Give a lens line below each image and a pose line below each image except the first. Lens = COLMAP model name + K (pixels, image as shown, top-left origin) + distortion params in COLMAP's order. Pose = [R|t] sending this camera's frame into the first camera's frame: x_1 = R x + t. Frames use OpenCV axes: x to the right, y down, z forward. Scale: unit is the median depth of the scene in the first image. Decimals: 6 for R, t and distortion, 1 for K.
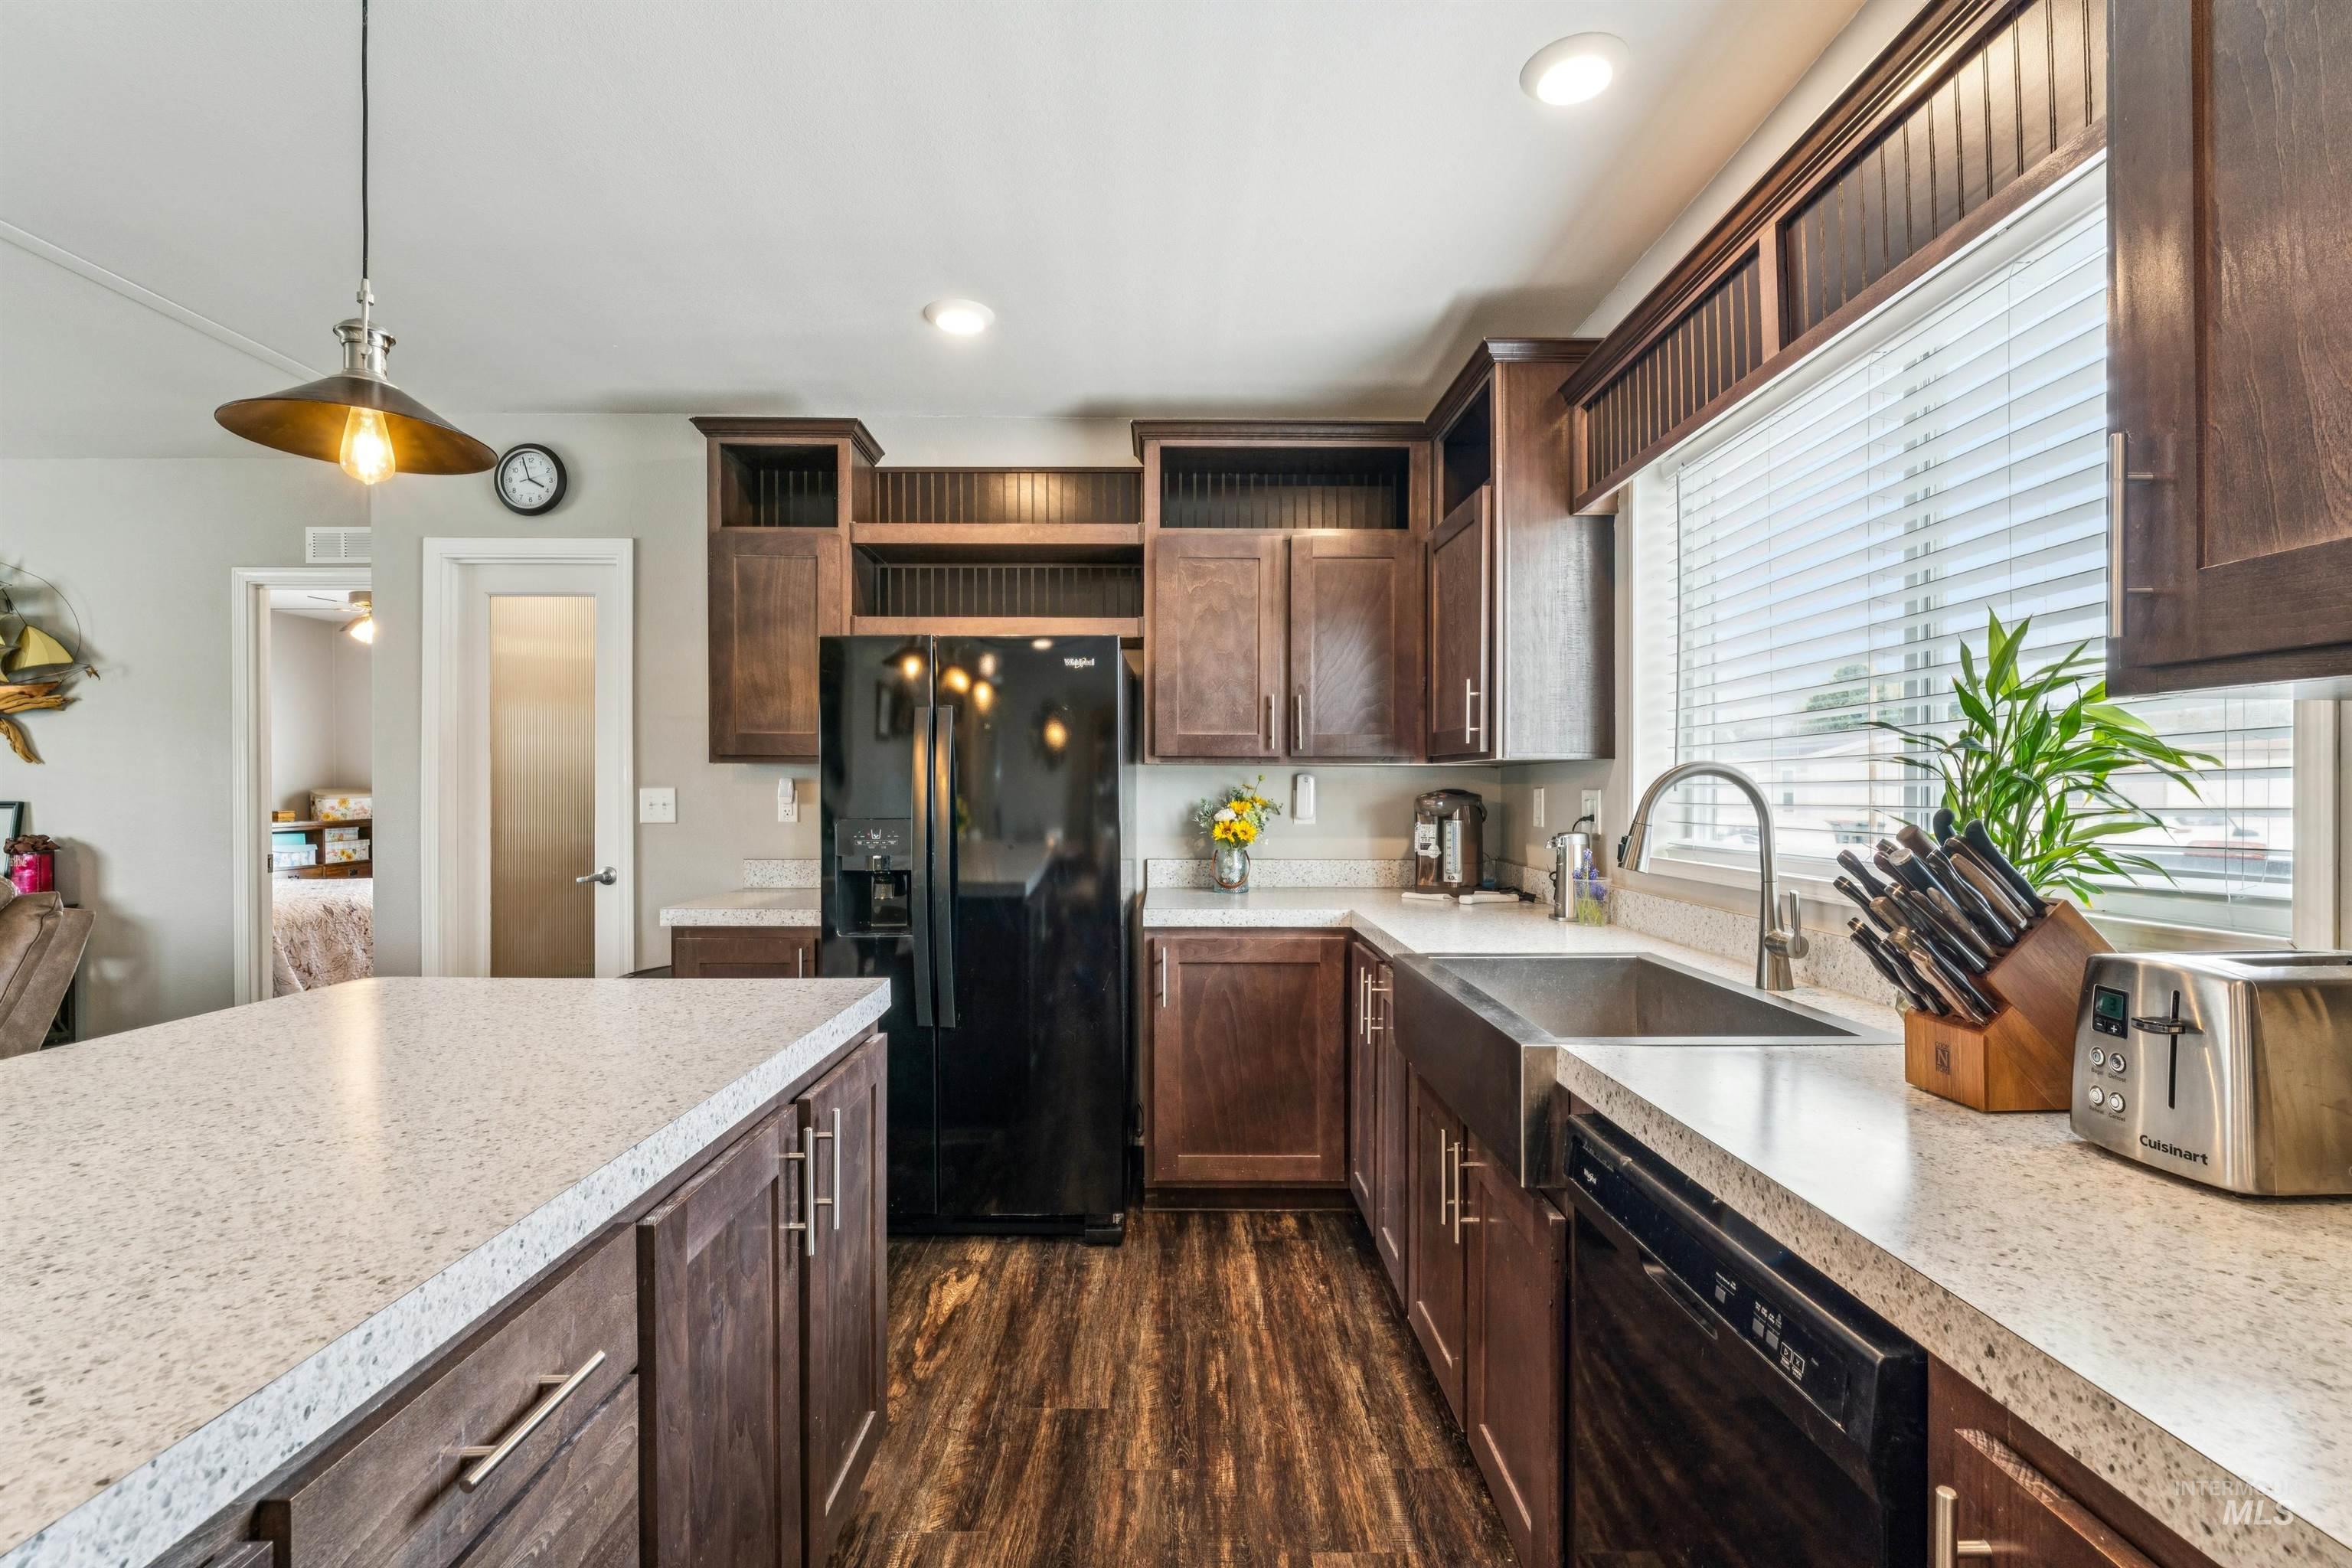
lens RADIAL K [[1056.4, 0, 1172.0], [0, 1056.4, 787.6], [0, 0, 1]] dist [0.000040, 0.000429]
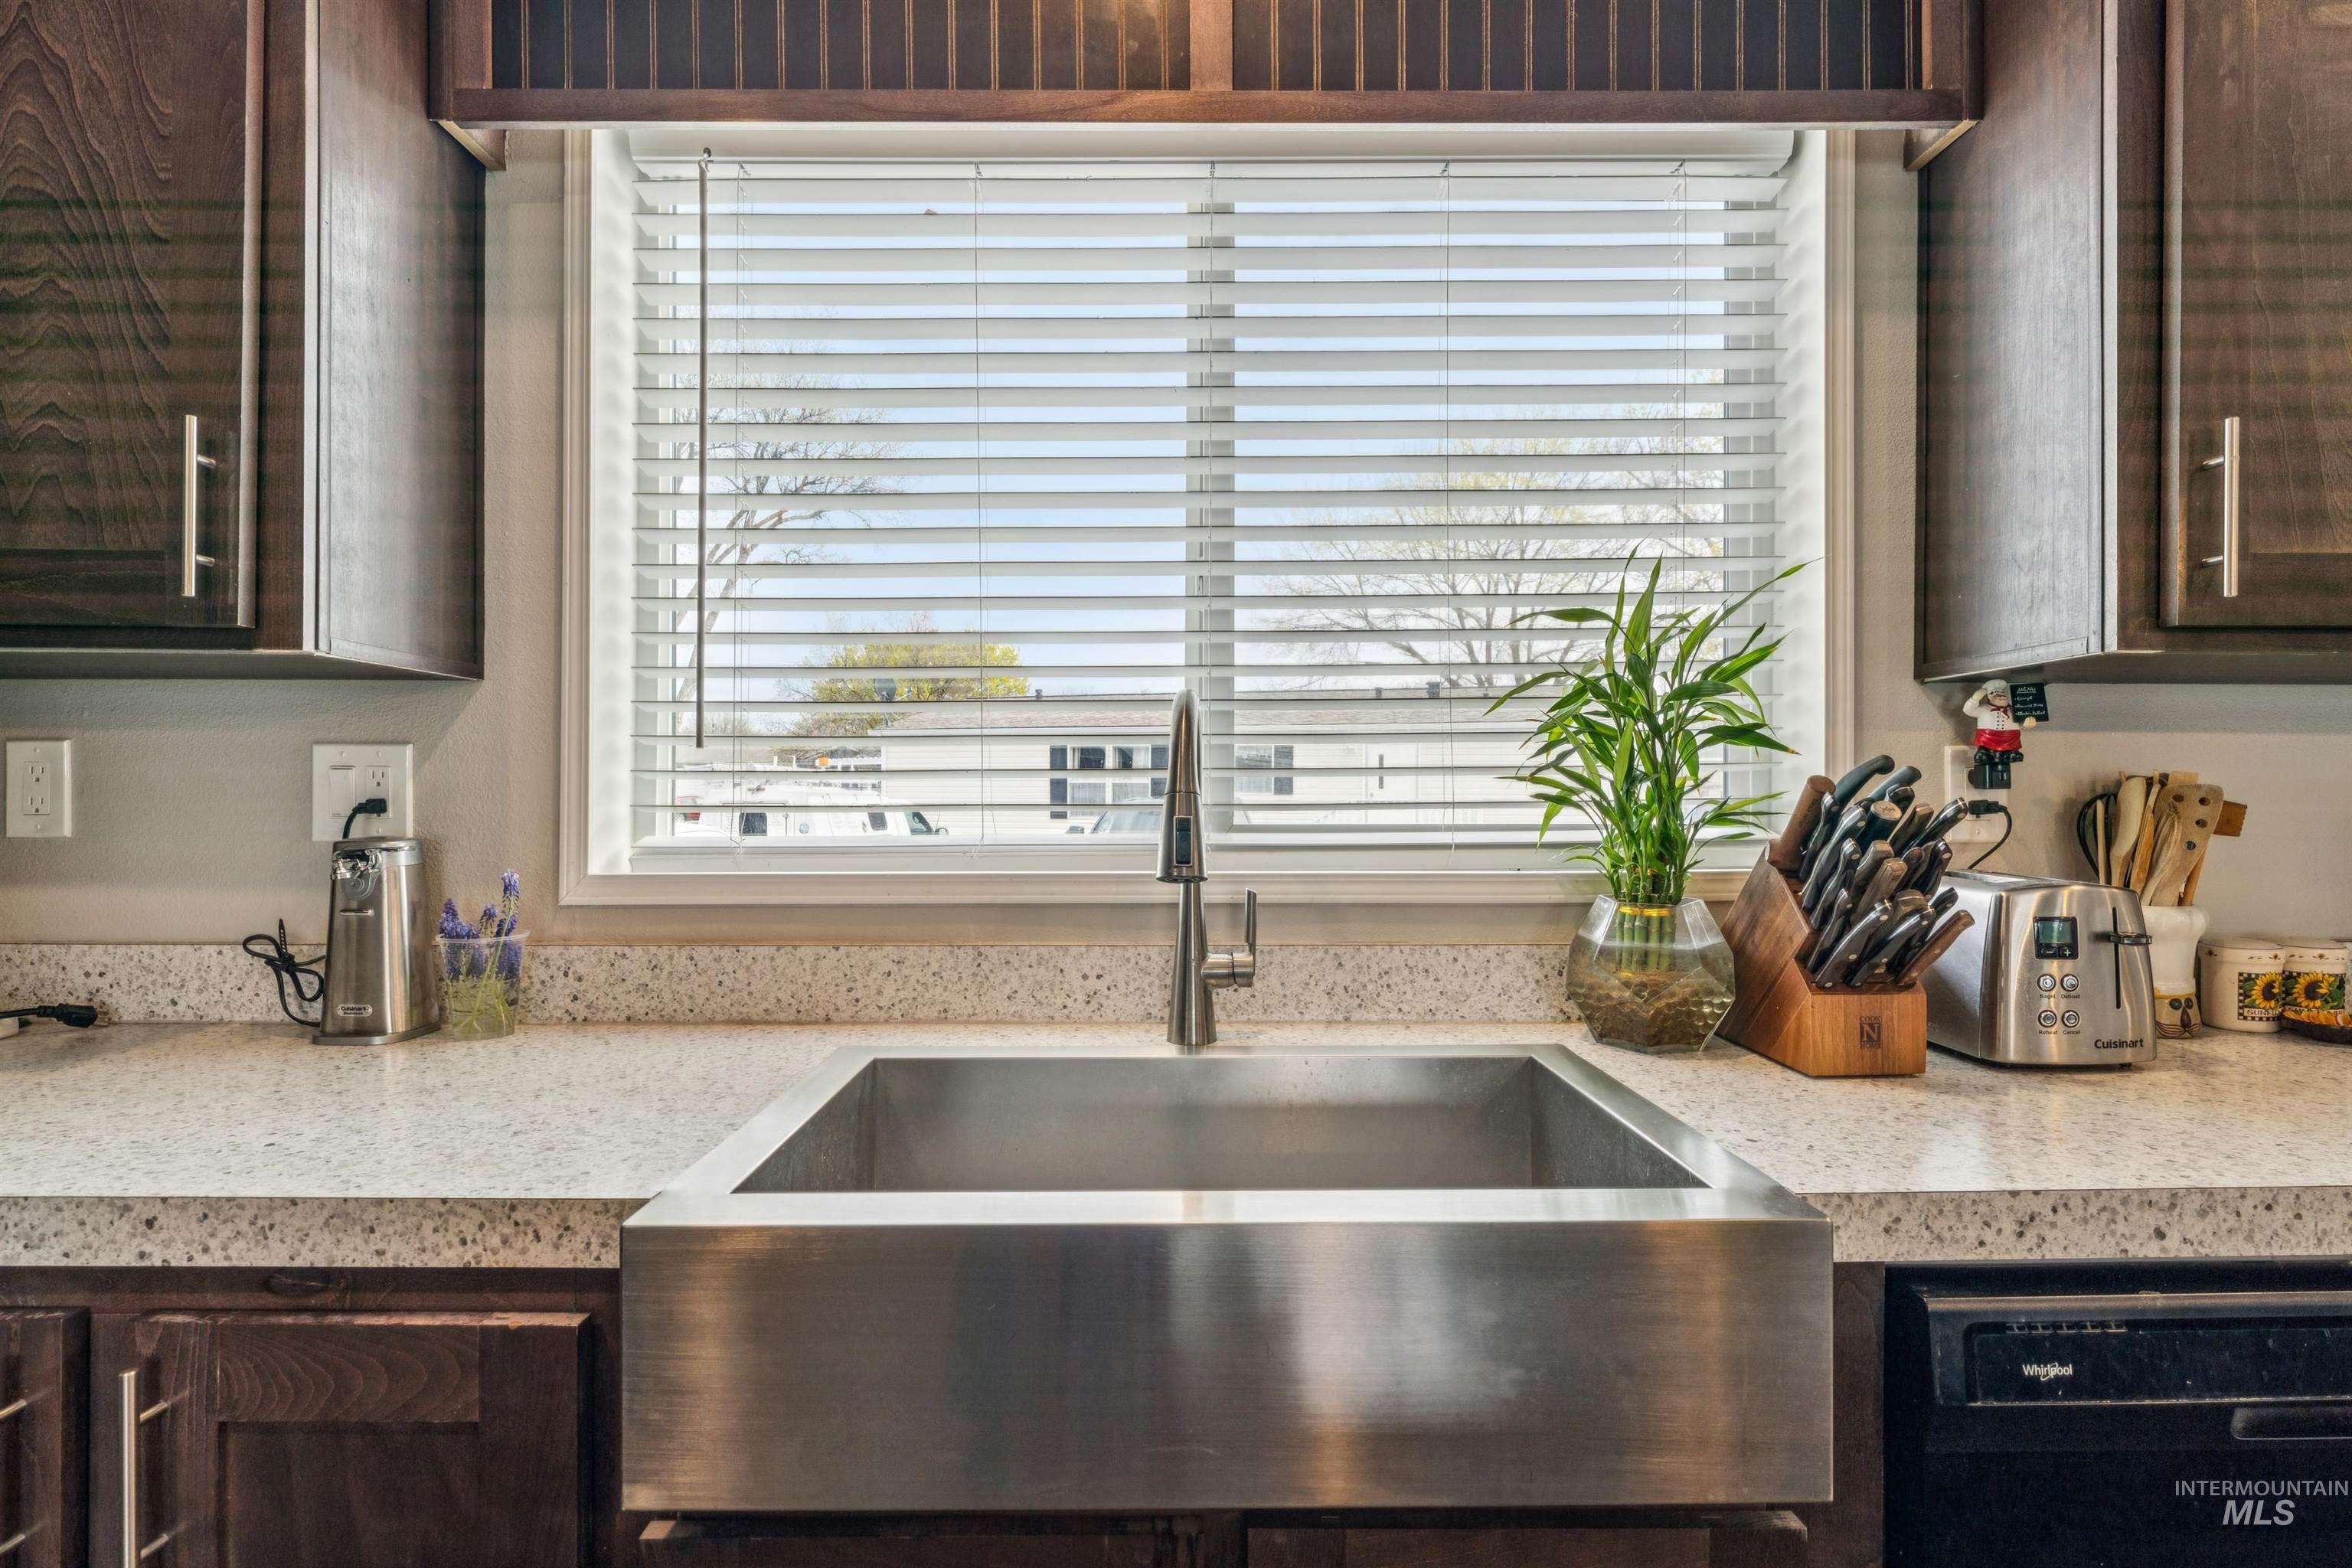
lens RADIAL K [[1194.7, 0, 1164.6], [0, 1194.7, 789.4], [0, 0, 1]] dist [-0.006680, -0.000782]
pose [[-0.002209, 0.001519, 0.999996, -0.098126], [-0.002146, 0.999997, -0.001524, 0.017953], [-0.999995, -0.002150, -0.002206, 0.568037]]
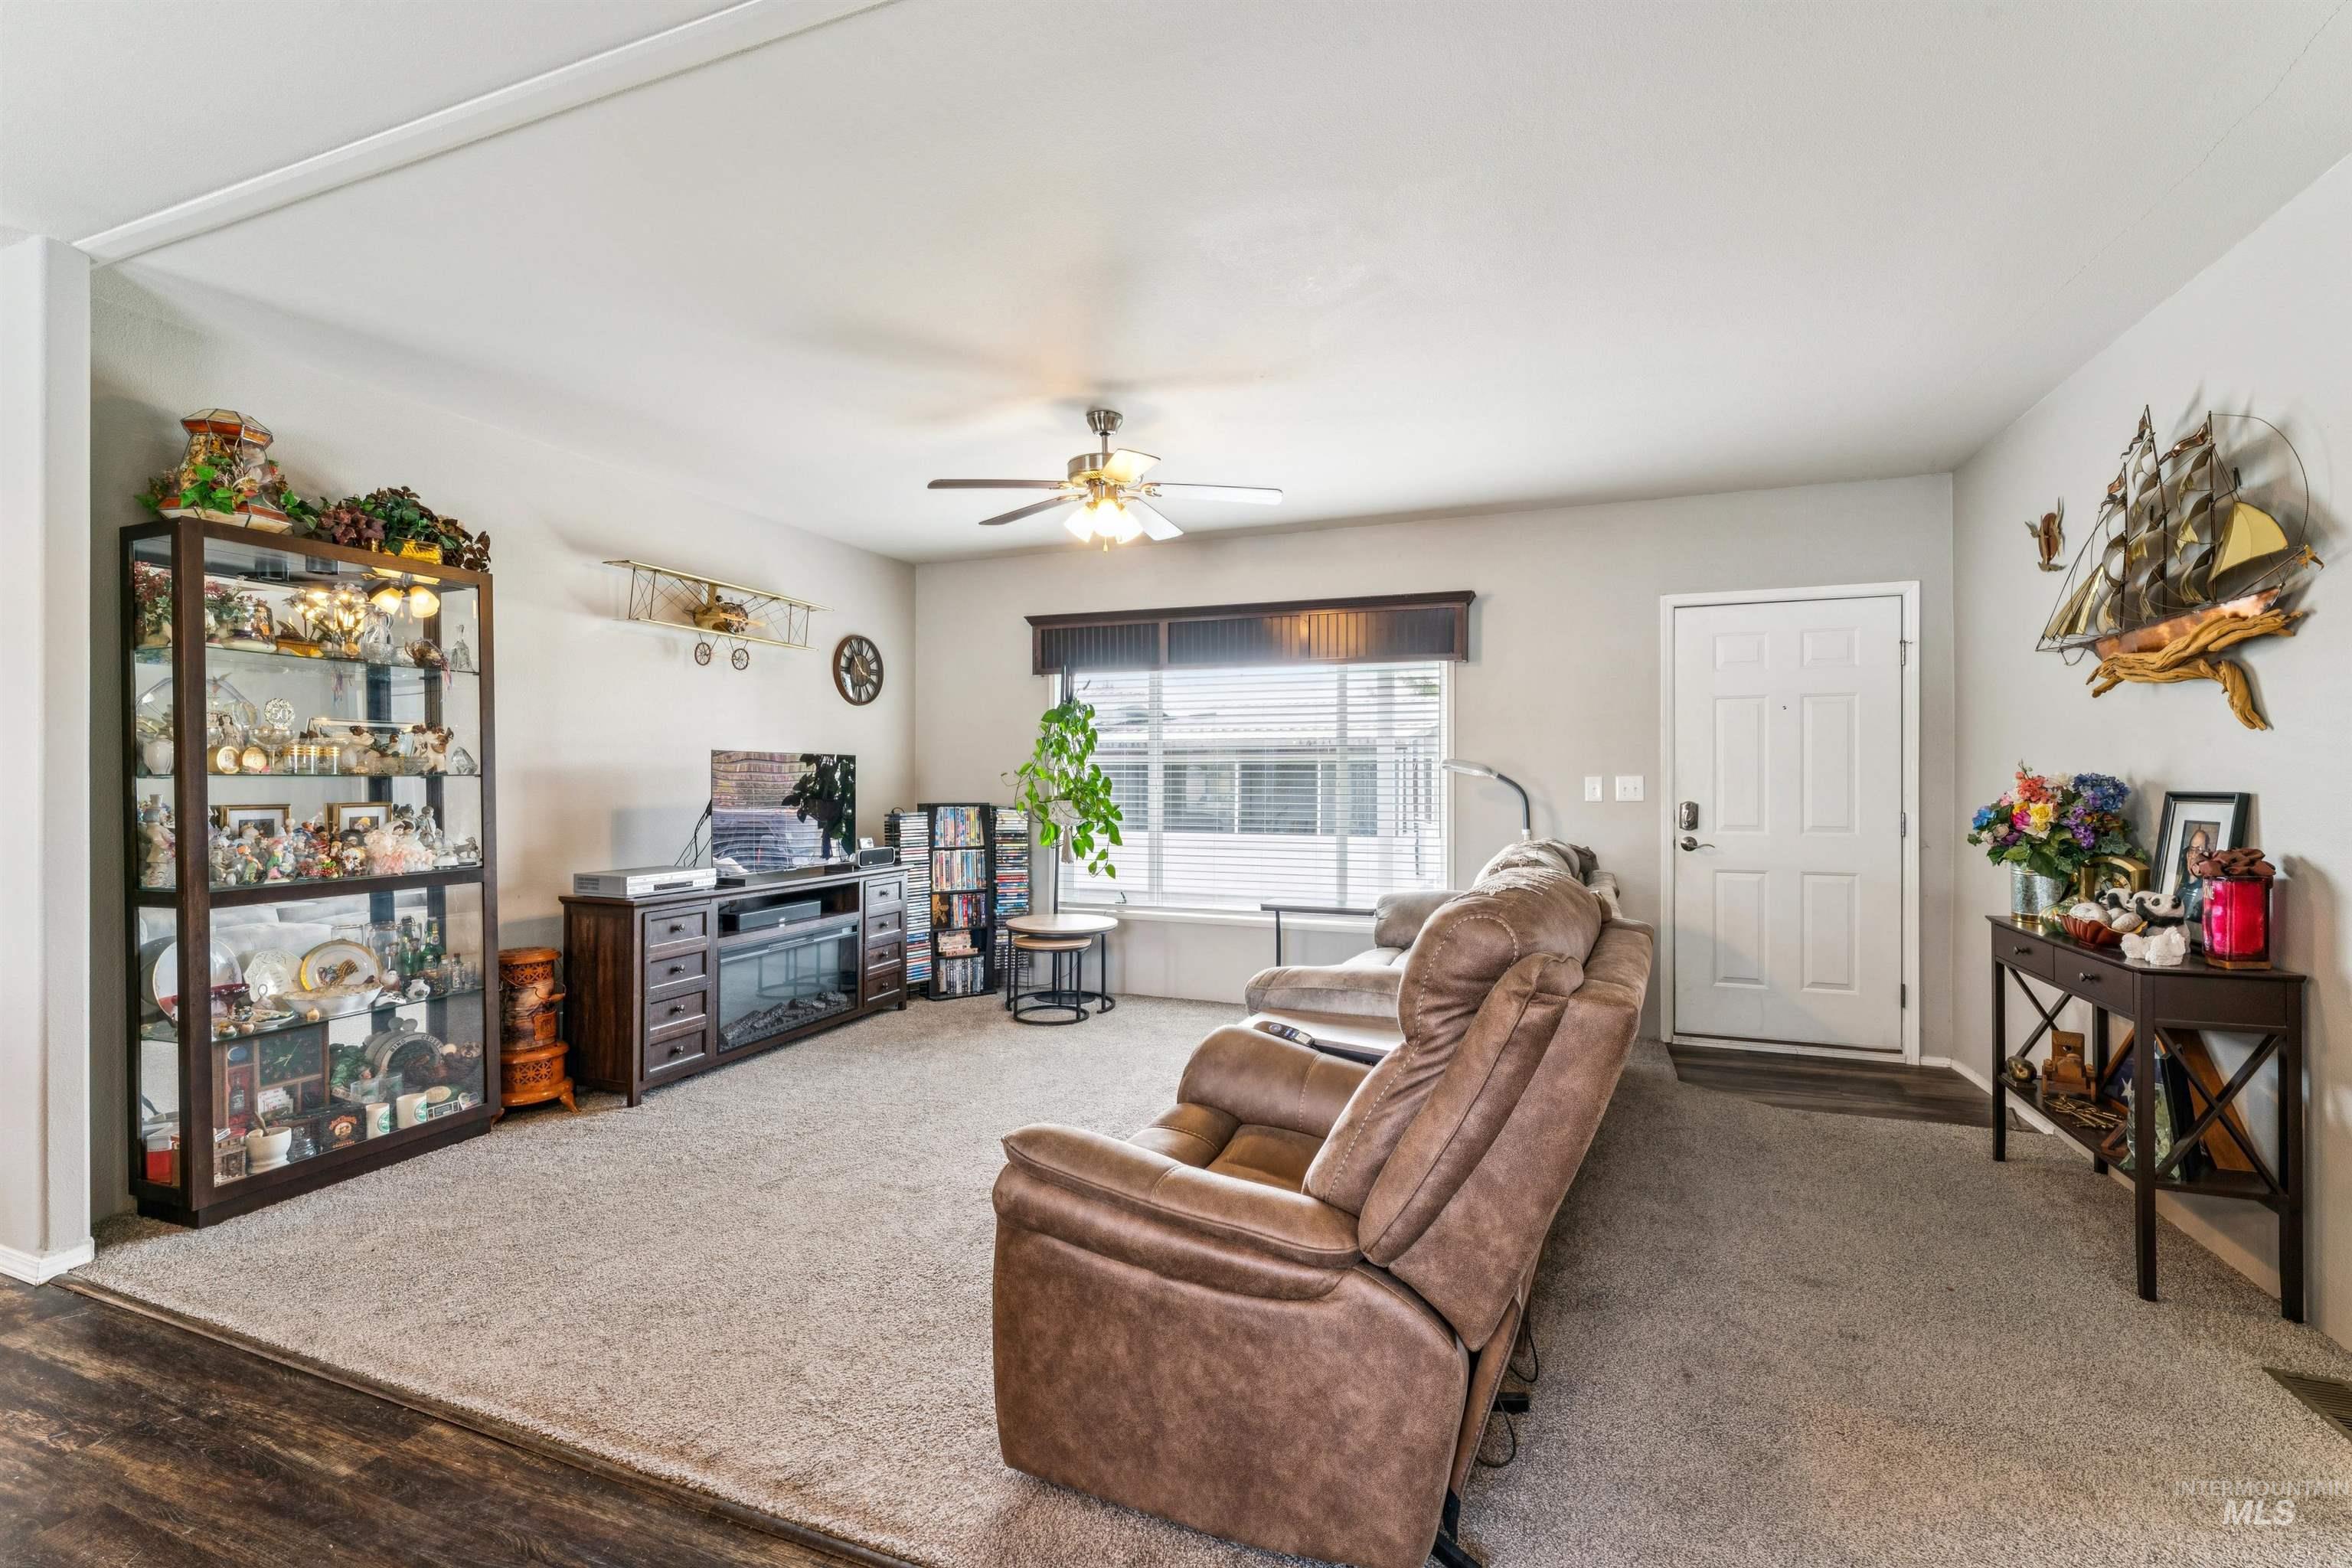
lens RADIAL K [[1008.1, 0, 1180.2], [0, 1008.1, 779.4], [0, 0, 1]] dist [-0.003142, -0.000523]
pose [[-0.359061, 0.000145, -0.933314, -0.400320], [-0.001138, 0.999999, 0.000594, 0.006630], [0.933313, 0.001275, -0.359061, 0.785976]]
